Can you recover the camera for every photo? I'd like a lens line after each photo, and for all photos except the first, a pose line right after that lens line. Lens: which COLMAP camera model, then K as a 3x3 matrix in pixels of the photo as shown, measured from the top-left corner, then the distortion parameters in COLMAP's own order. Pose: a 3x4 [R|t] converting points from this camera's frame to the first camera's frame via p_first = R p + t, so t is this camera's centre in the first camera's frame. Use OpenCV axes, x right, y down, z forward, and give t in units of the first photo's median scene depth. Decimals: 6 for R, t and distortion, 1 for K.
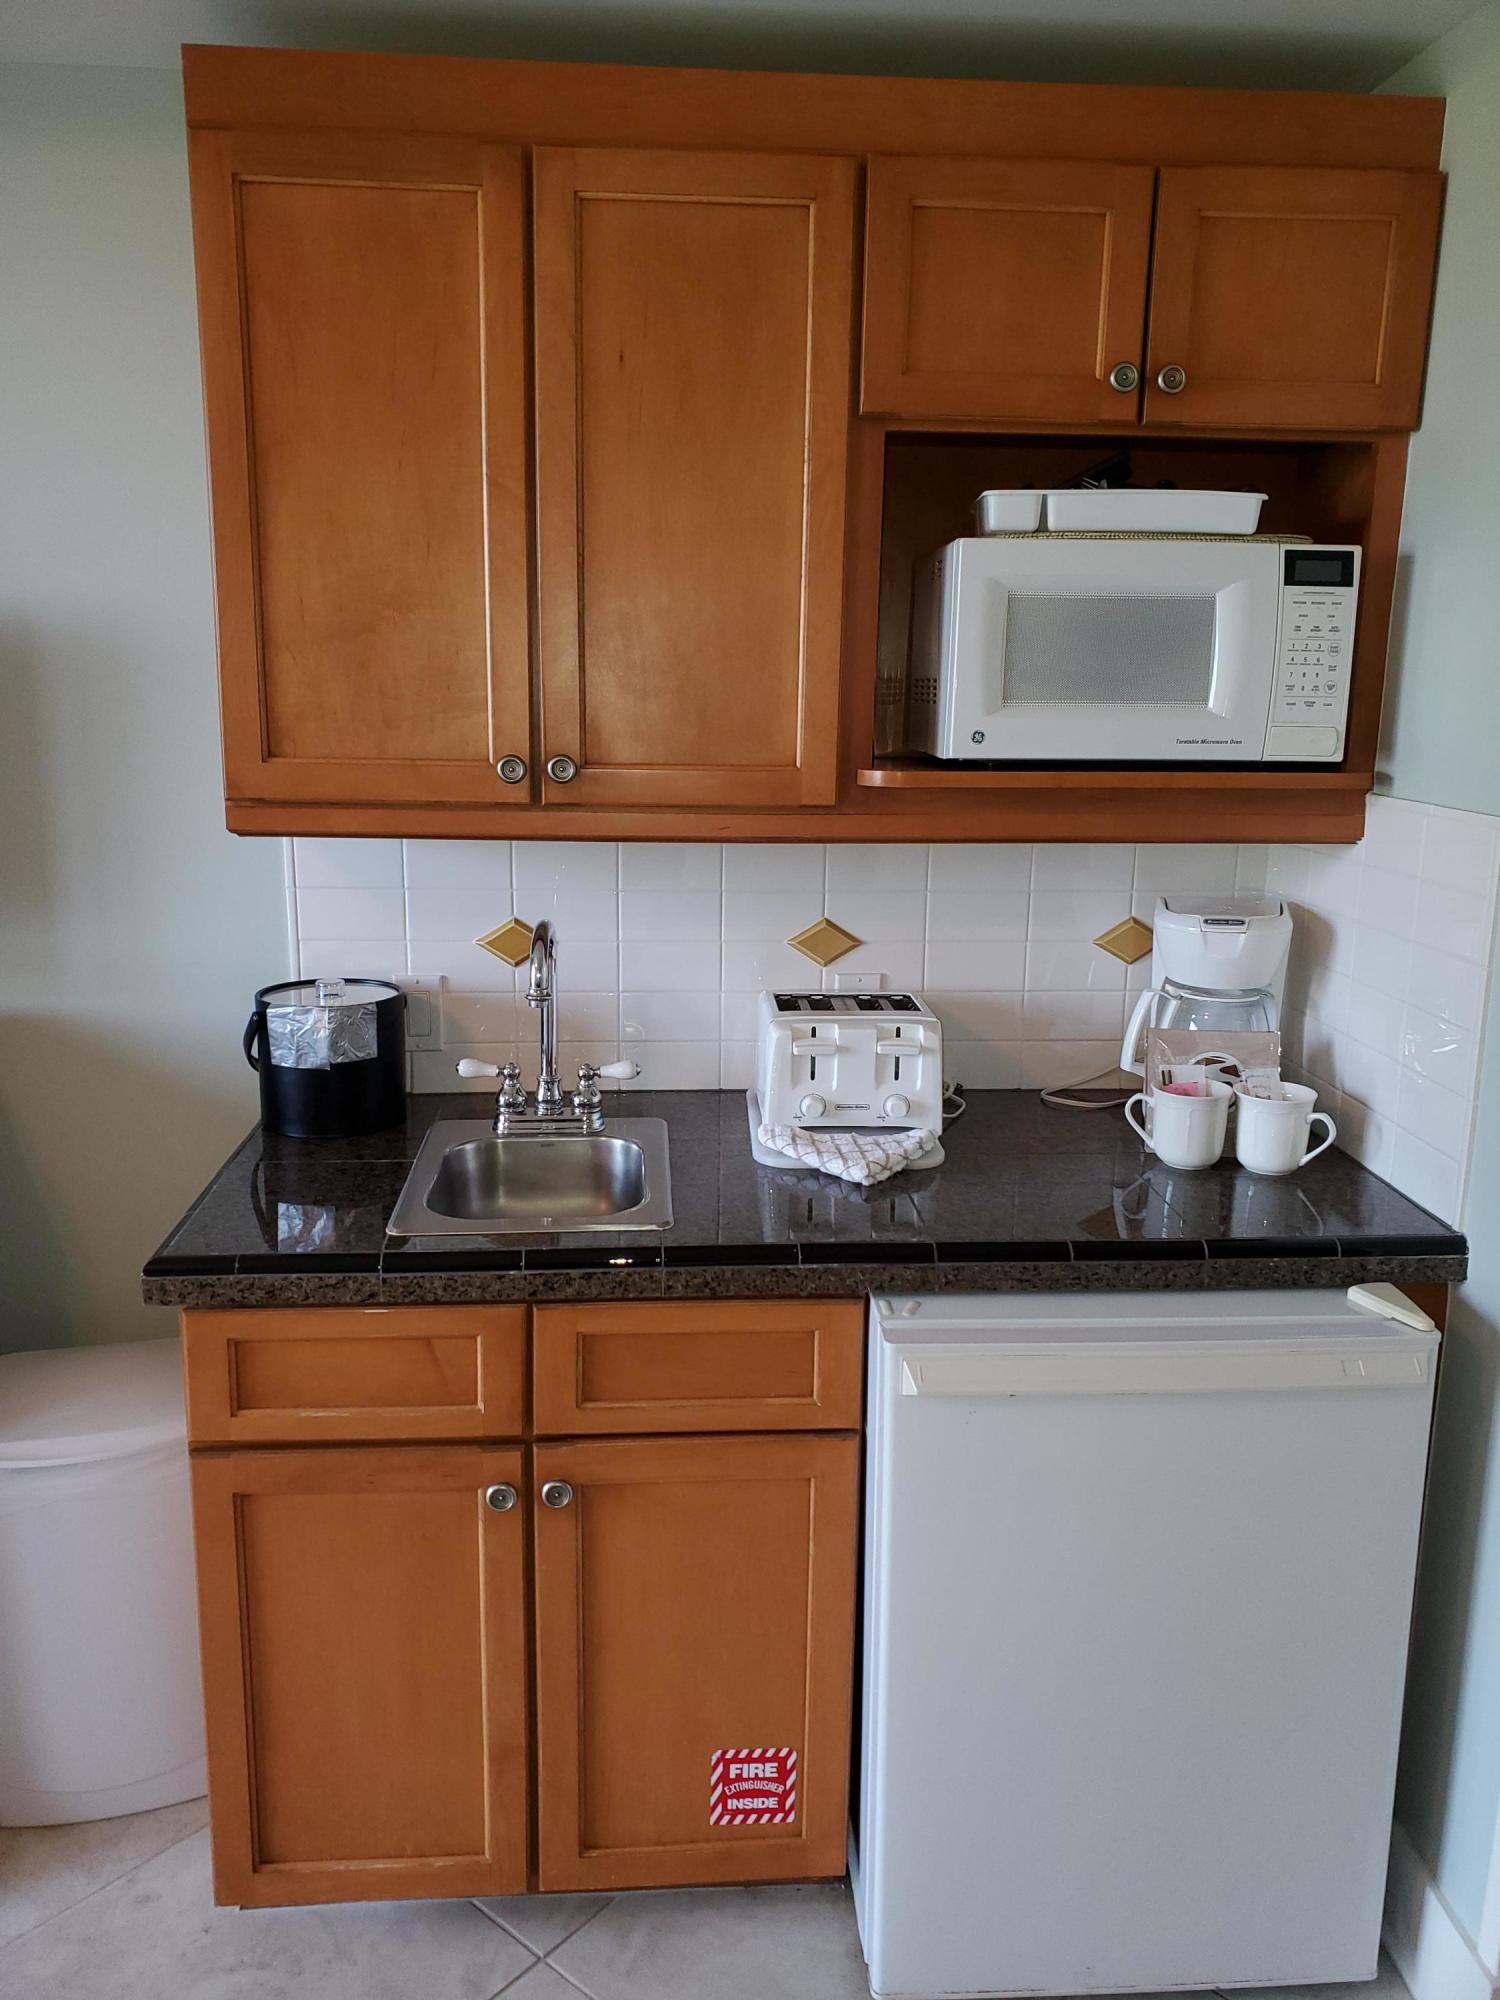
lens RADIAL K [[1552.0, 0, 726.8], [0, 1552.0, 997.6], [0, 0, 1]] dist [0.023724, -0.013439]
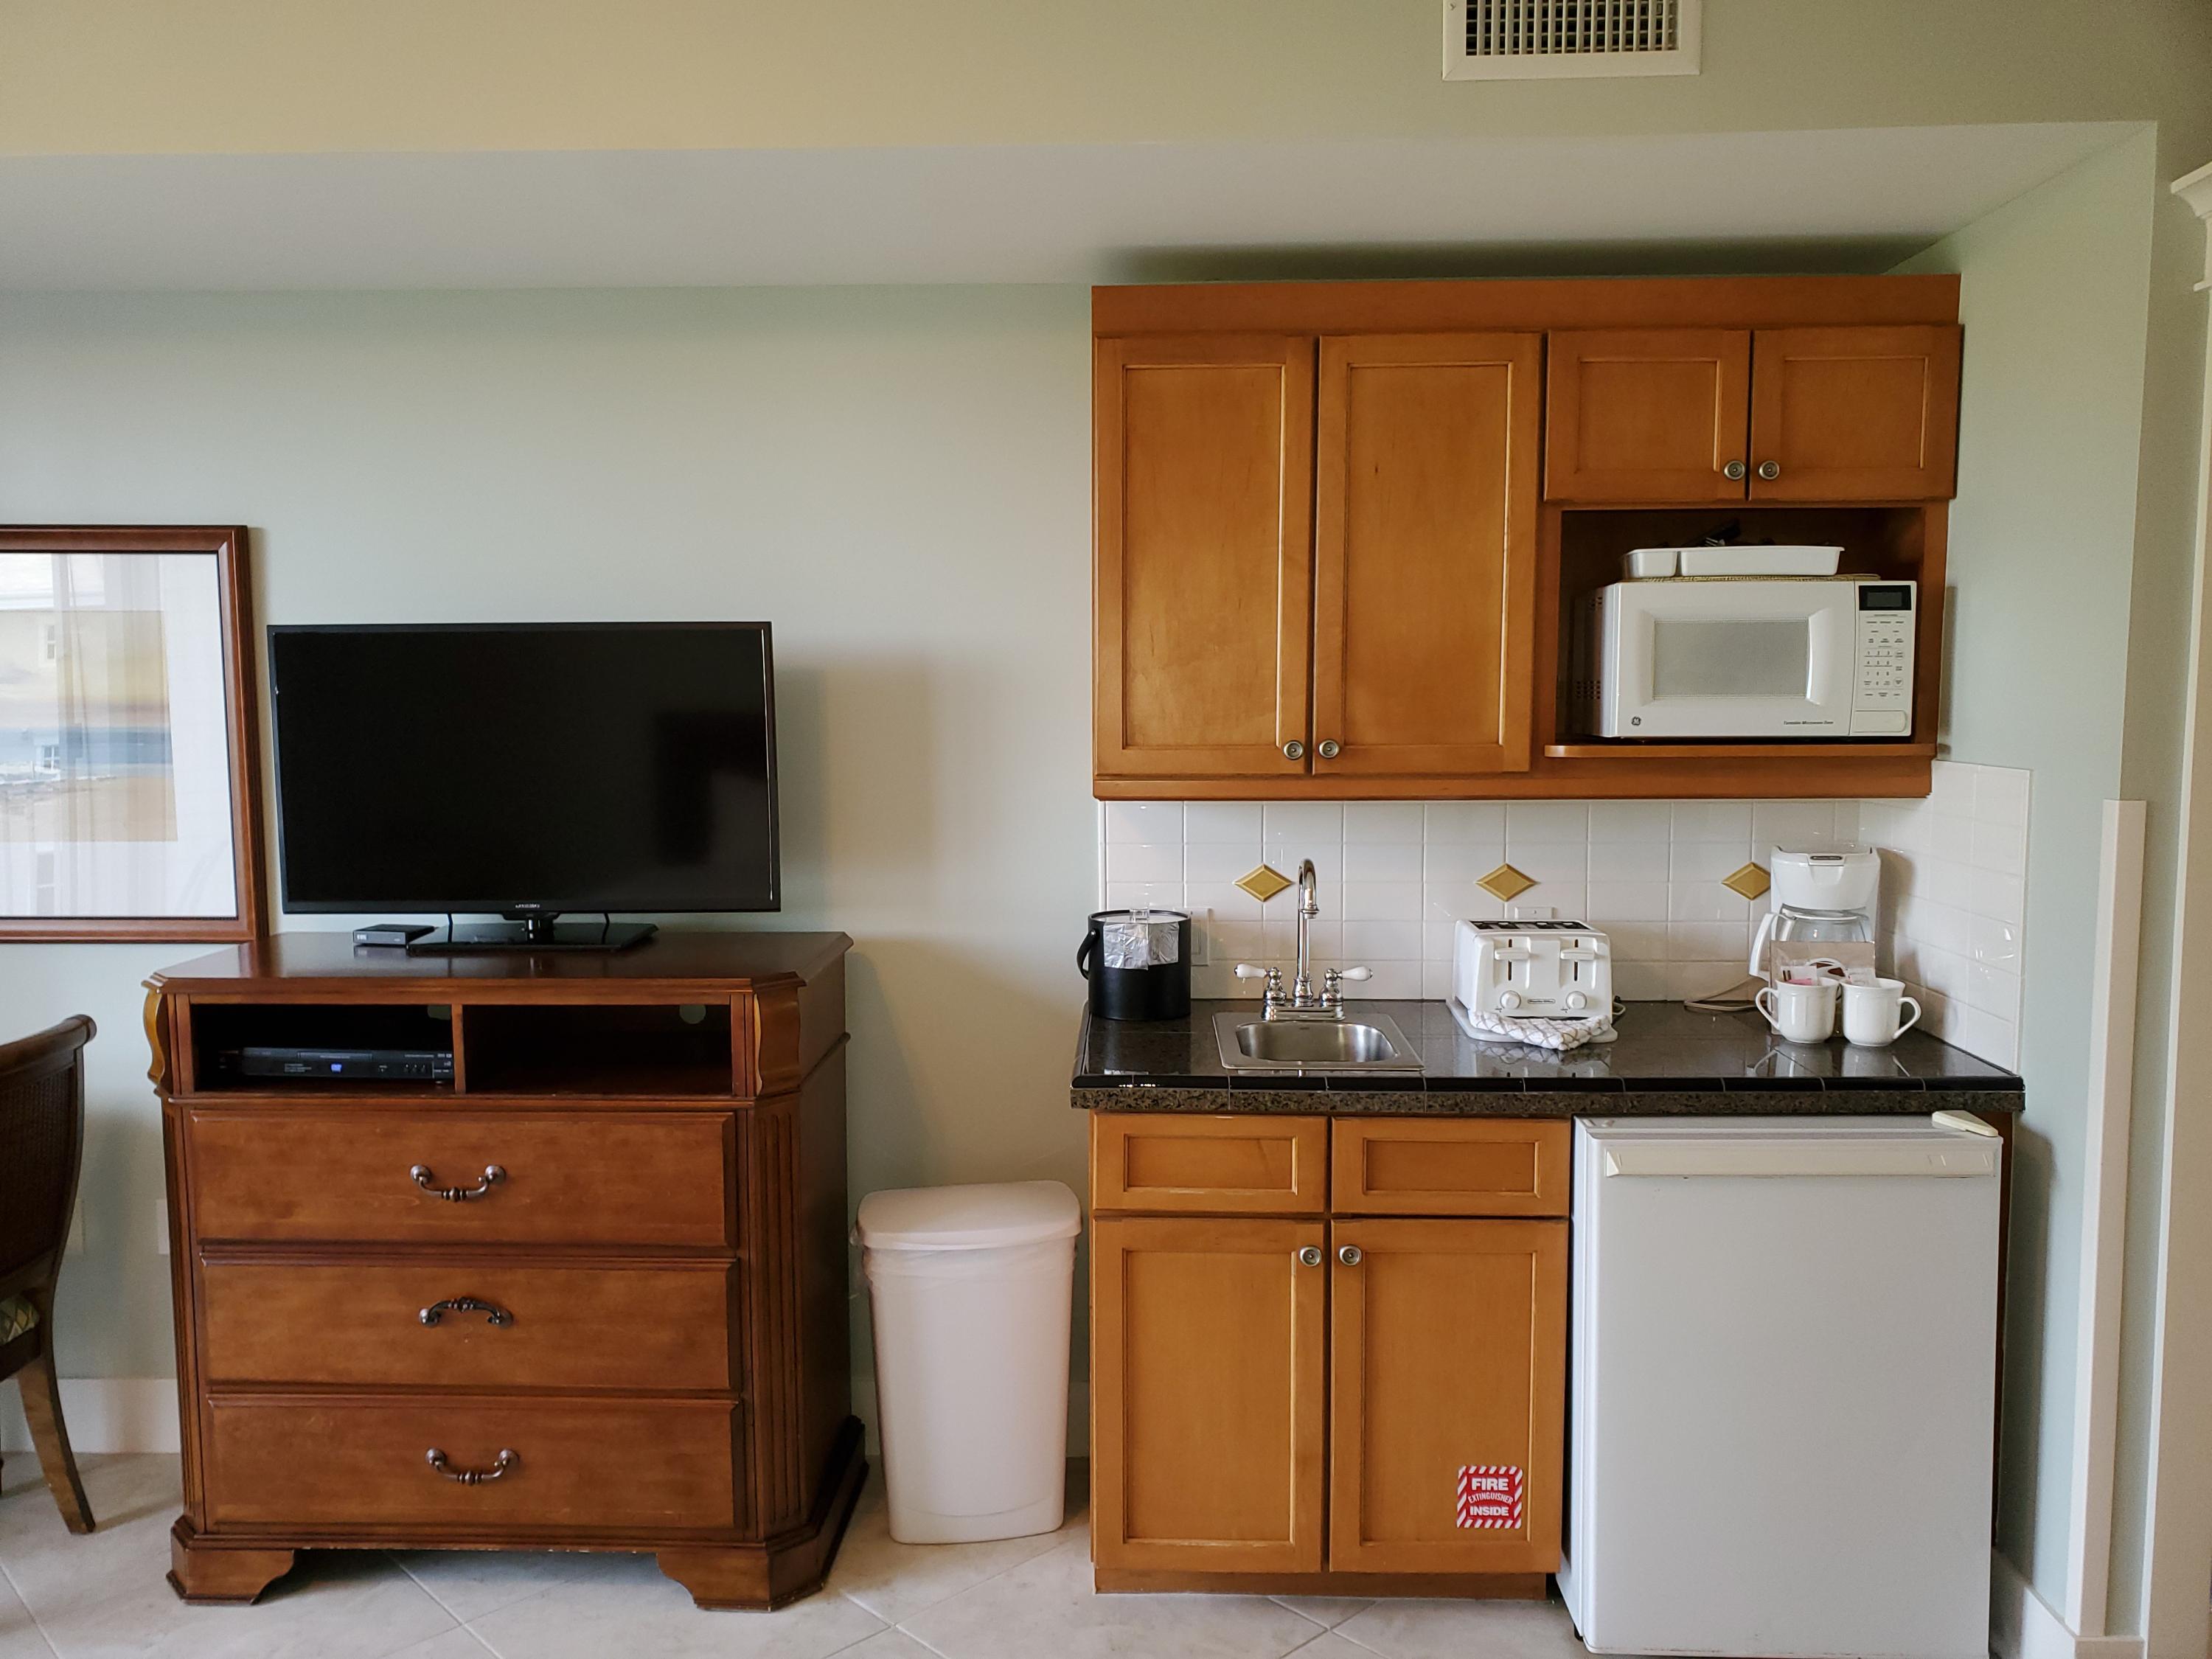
lens RADIAL K [[1687.7, 0, 1091.3], [0, 1687.7, 843.8], [0, 0, 1]] dist [0.002088, 0.012143]
pose [[0.994680, -0.009006, -0.102623, -0.168438], [-0.002583, 0.993678, -0.112240, 0.111386], [0.102985, 0.111908, 0.988368, -0.528865]]
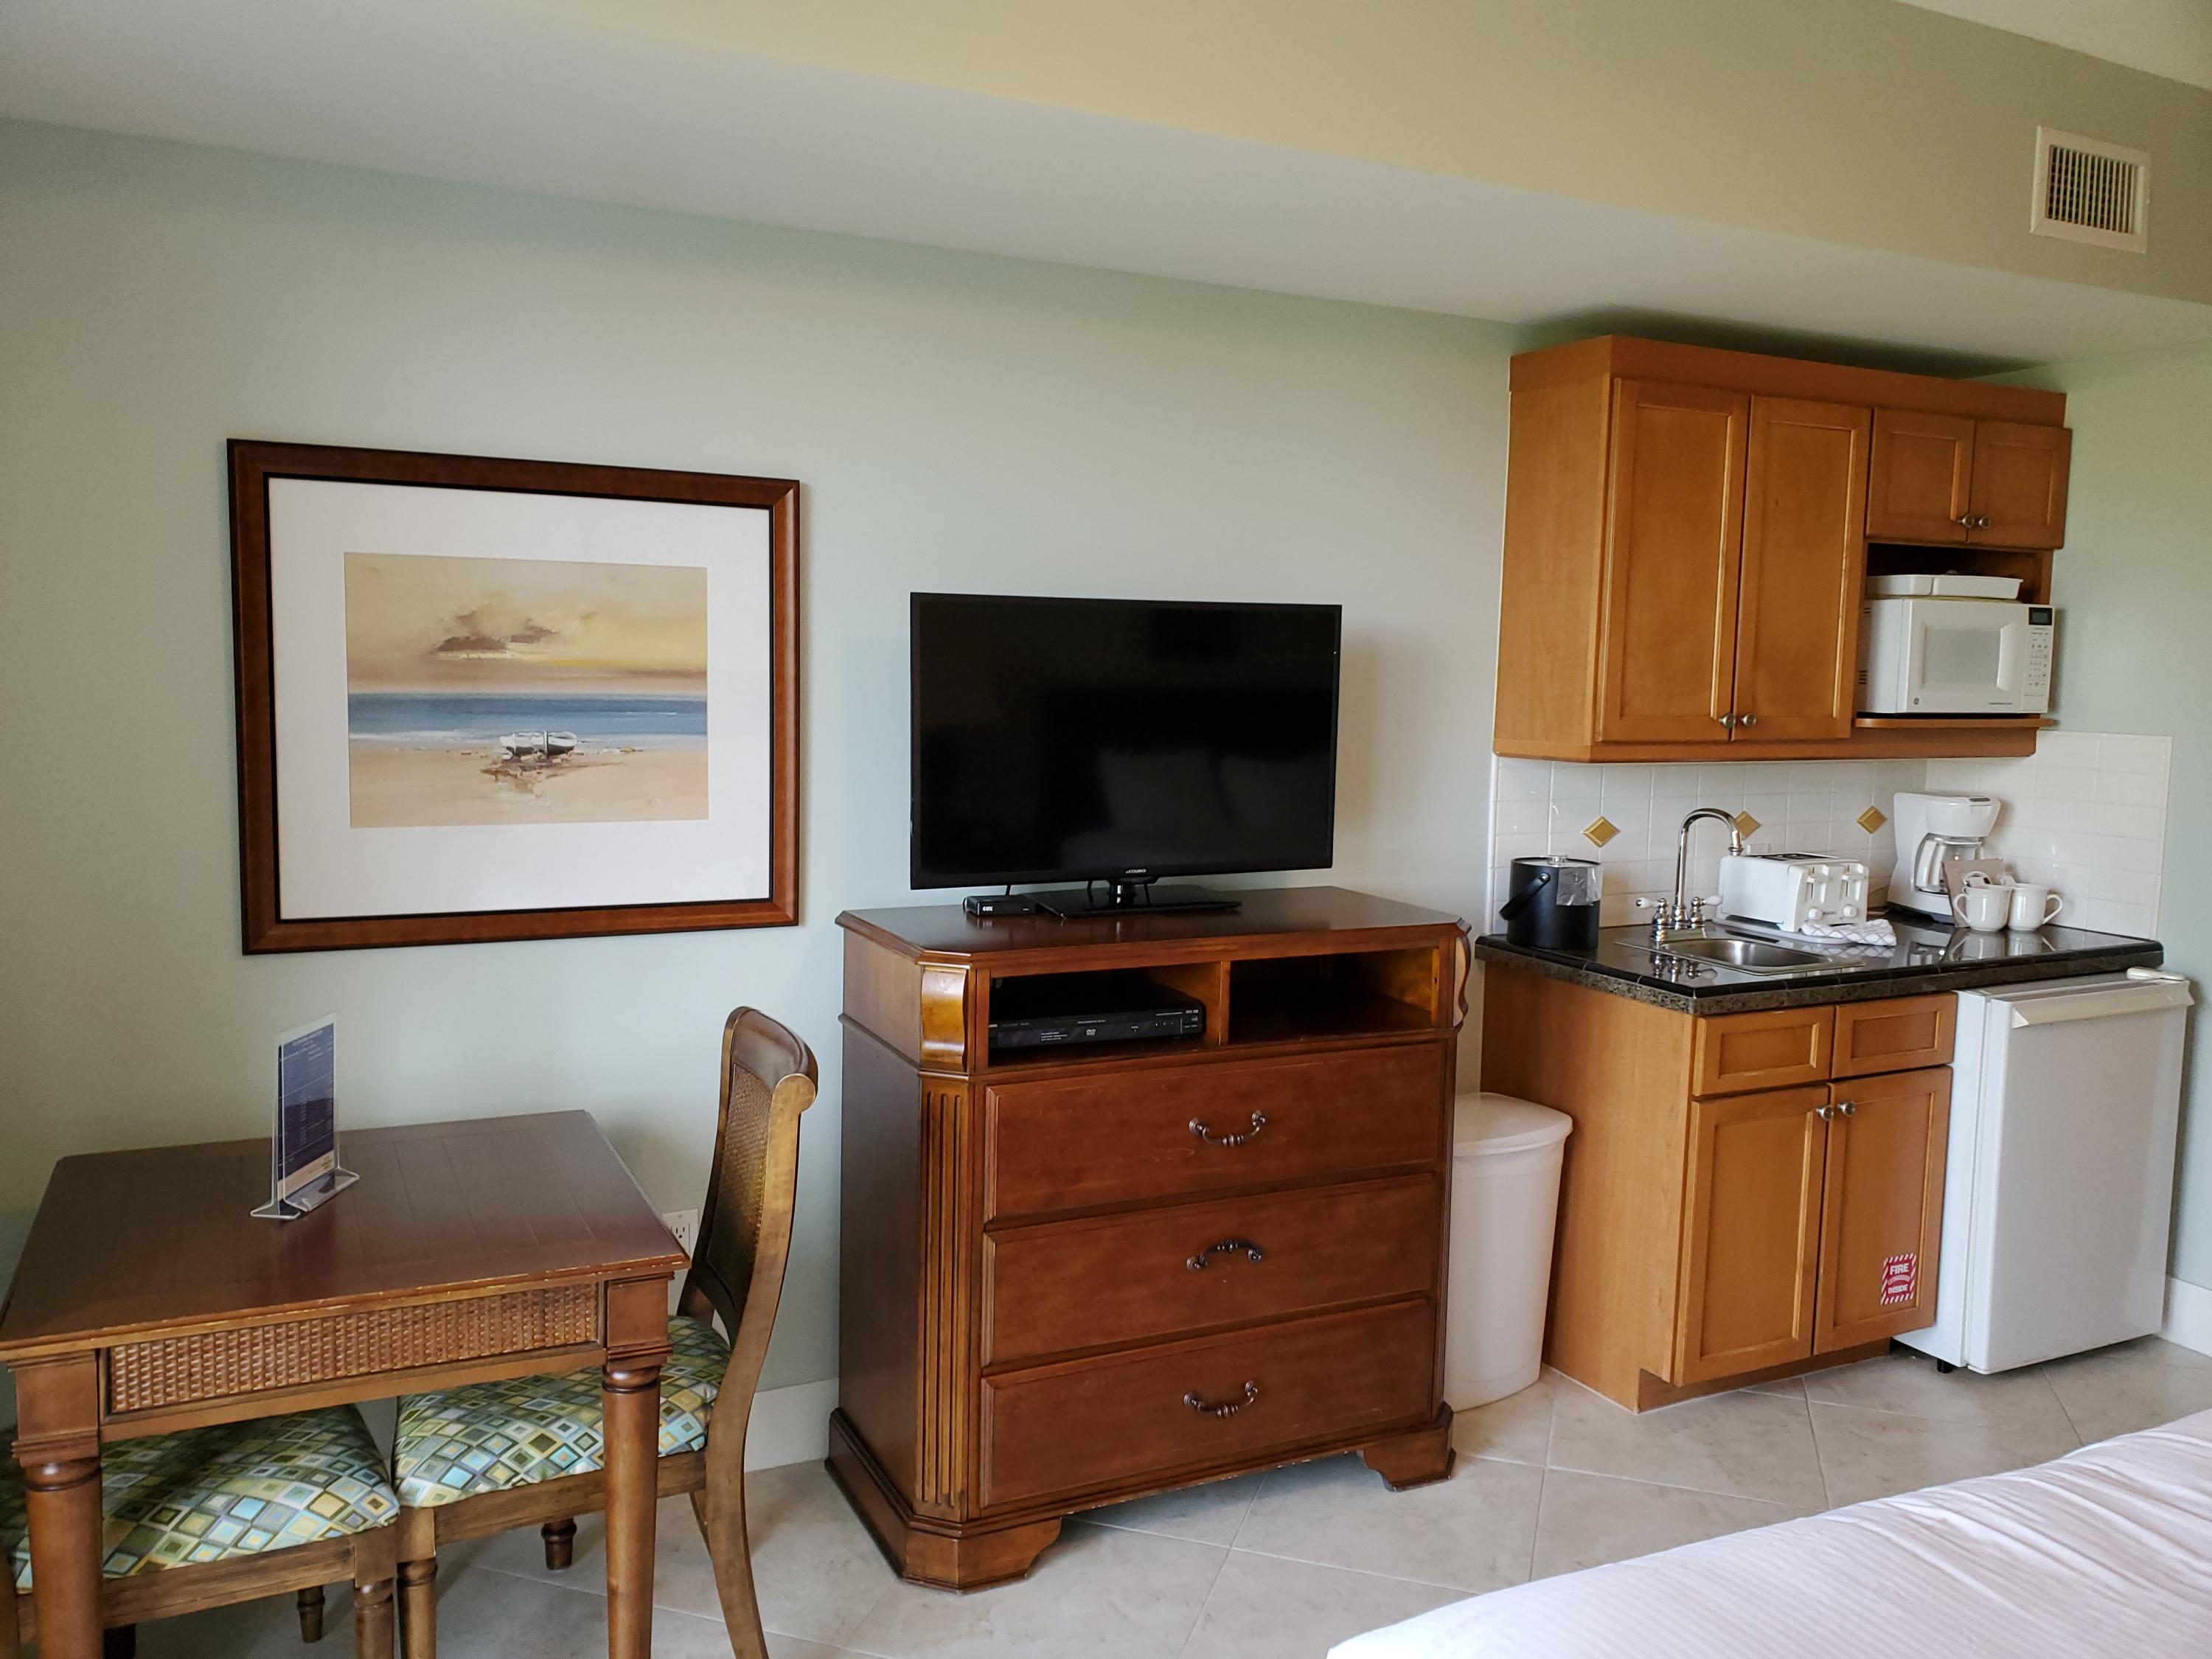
lens RADIAL K [[1687.7, 0, 1091.3], [0, 1687.7, 843.8], [0, 0, 1]] dist [0.002088, 0.012143]
pose [[0.925845, -0.037861, 0.376002, -1.548781], [0.074415, 0.993753, -0.083169, 0.099716], [-0.370505, 0.104982, 0.922879, -0.502809]]
